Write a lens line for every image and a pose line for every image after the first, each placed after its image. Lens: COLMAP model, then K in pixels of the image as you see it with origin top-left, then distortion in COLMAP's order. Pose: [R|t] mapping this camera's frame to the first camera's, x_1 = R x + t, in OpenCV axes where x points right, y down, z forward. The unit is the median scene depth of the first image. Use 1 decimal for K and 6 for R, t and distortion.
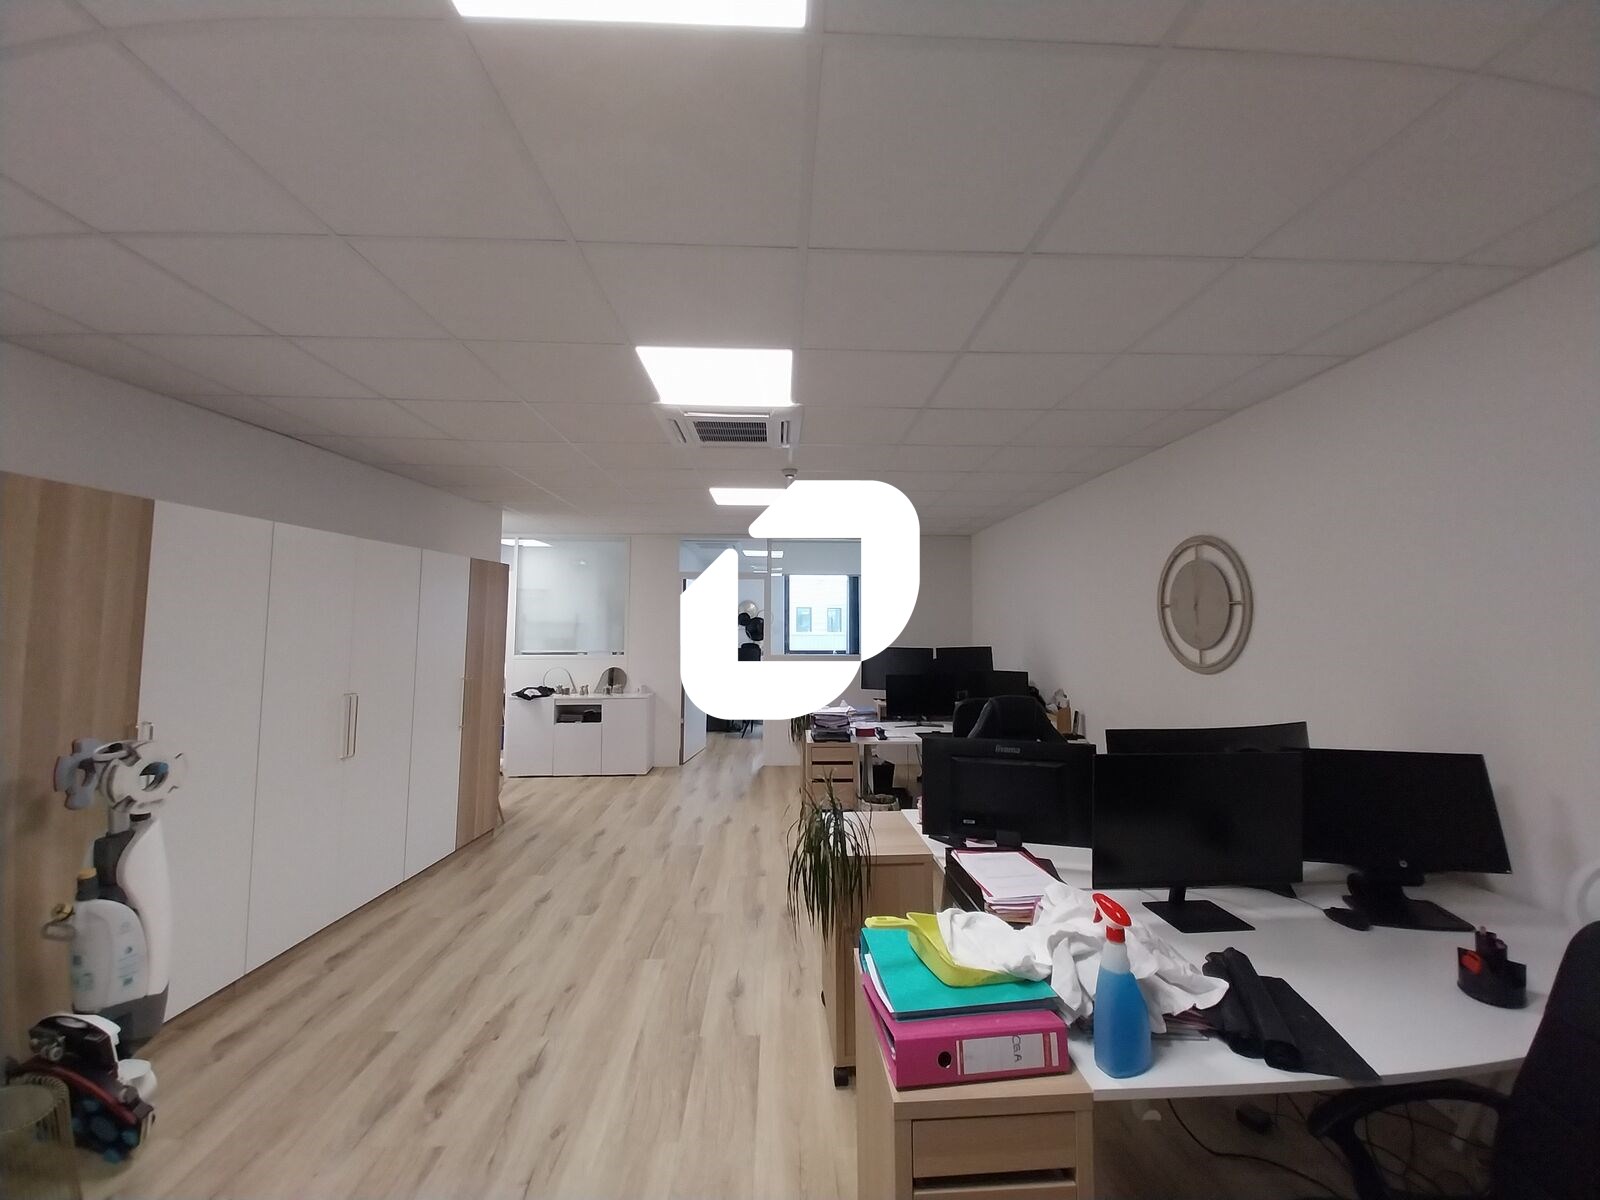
lens RADIAL K [[628.4, 0, 806.3], [0, 628.4, 581.2], [0, 0, 1]] dist [0.031733, -0.020585]
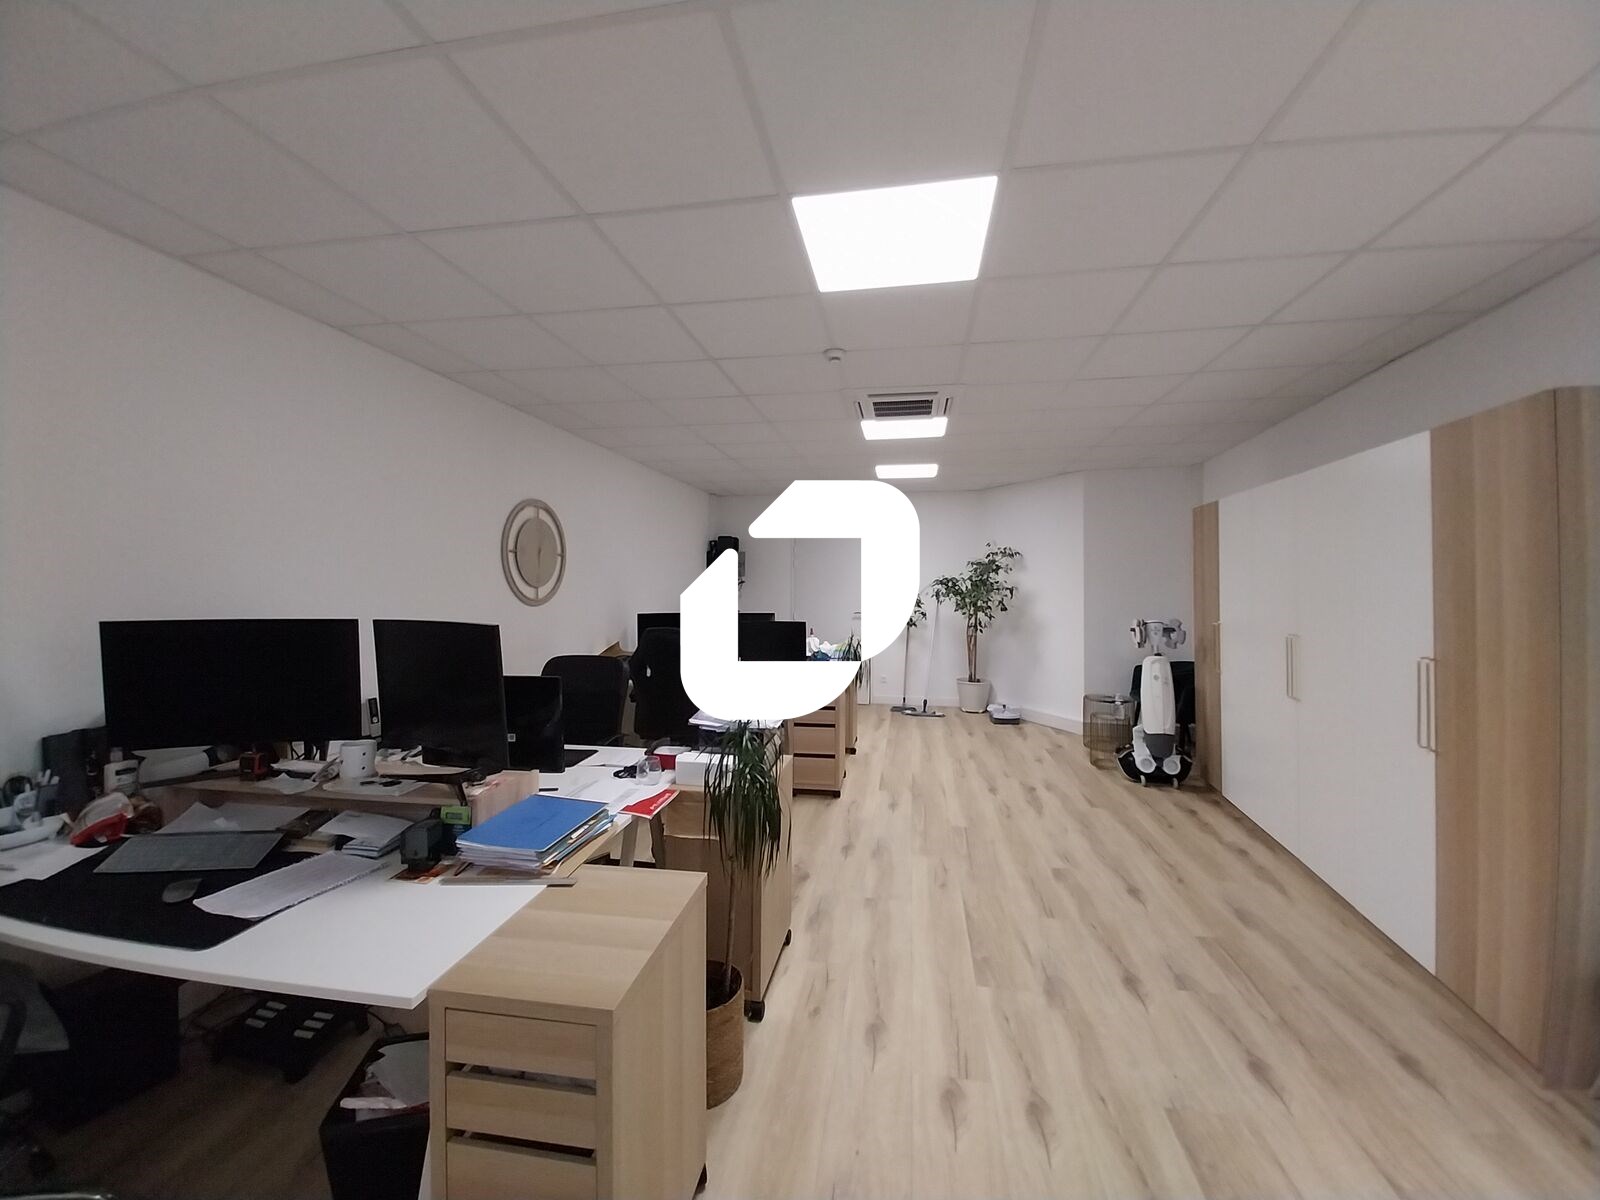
lens RADIAL K [[628.4, 0, 806.3], [0, 628.4, 581.2], [0, 0, 1]] dist [0.031733, -0.020585]
pose [[-0.978413, -0.001346, 0.206653, -0.219578], [-0.015462, 0.997653, -0.066707, 0.207545], [-0.206078, -0.068463, -0.976138, 2.572486]]
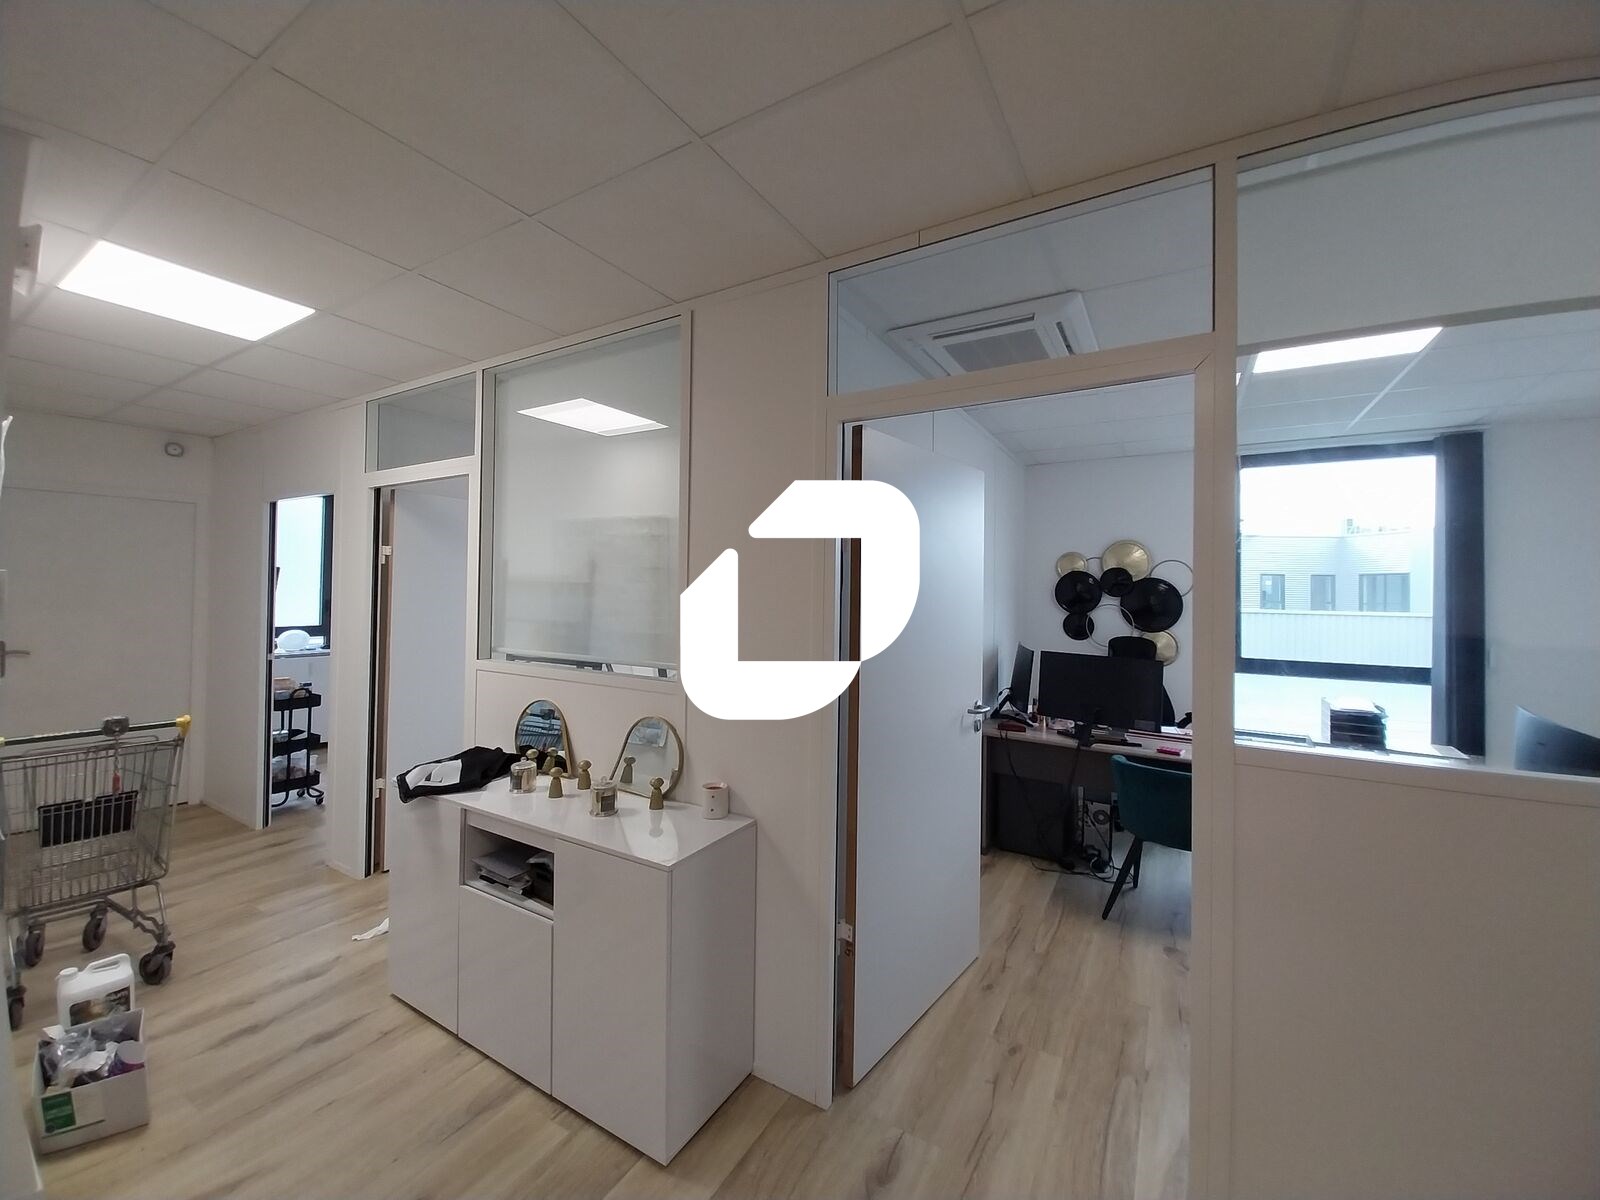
lens RADIAL K [[628.4, 0, 806.3], [0, 628.4, 581.2], [0, 0, 1]] dist [0.031733, -0.020585]
pose [[0.836308, 0.001788, -0.548257, -0.148247], [0.024719, 0.998855, 0.040965, 0.140086], [0.547702, -0.047812, 0.835306, 1.991862]]
